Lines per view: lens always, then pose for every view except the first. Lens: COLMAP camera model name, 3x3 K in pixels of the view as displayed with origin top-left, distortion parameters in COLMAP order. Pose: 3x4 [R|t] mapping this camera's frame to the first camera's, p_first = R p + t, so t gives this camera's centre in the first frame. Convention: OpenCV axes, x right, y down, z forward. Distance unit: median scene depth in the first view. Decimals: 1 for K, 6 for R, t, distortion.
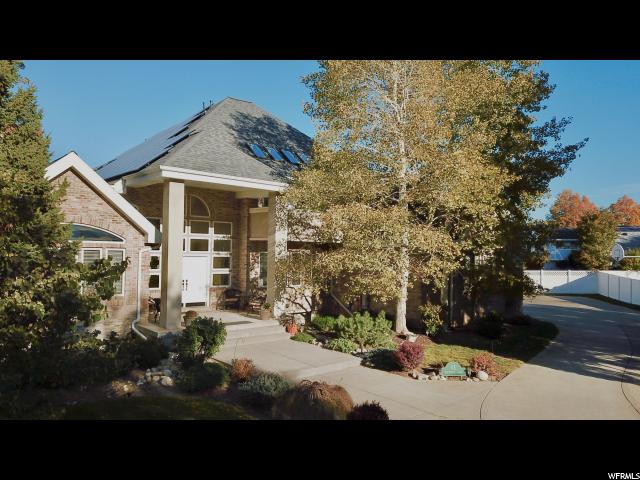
lens RADIAL K [[482.2, 0, 318.1], [0, 482.2, 251.9], [0, 0, 1]] dist [0.033412, -0.000688]
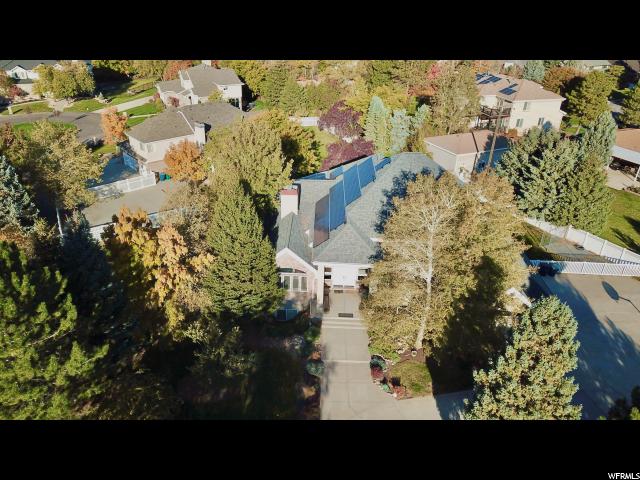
lens RADIAL K [[486.3, 0, 320.0], [0, 486.3, 240.0], [0, 0, 1]] dist [0.011748, -0.005987]
pose [[0.745165, 0.317783, -0.586296, 0.913890], [-0.012002, 0.885411, 0.464654, -1.164739], [0.666772, -0.339208, 0.663591, -0.473765]]
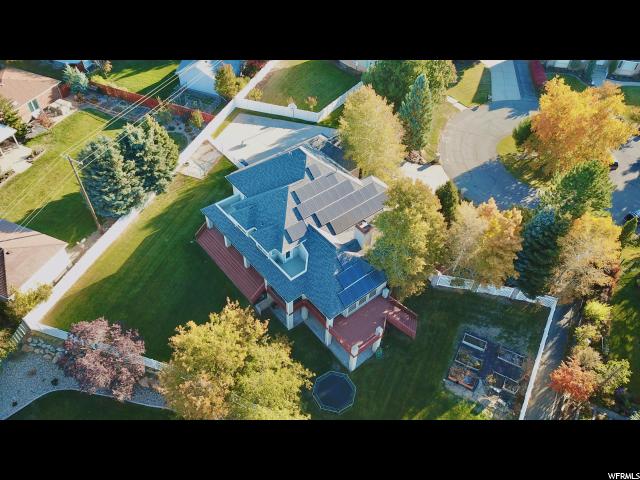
lens RADIAL K [[486.3, 0, 320.0], [0, 486.3, 240.0], [0, 0, 1]] dist [0.011748, -0.005987]
pose [[0.016664, -0.739151, 0.673334, -2.666480], [-0.039533, 0.672413, 0.739119, -2.315078], [-0.999079, -0.038936, -0.018015, 1.424251]]
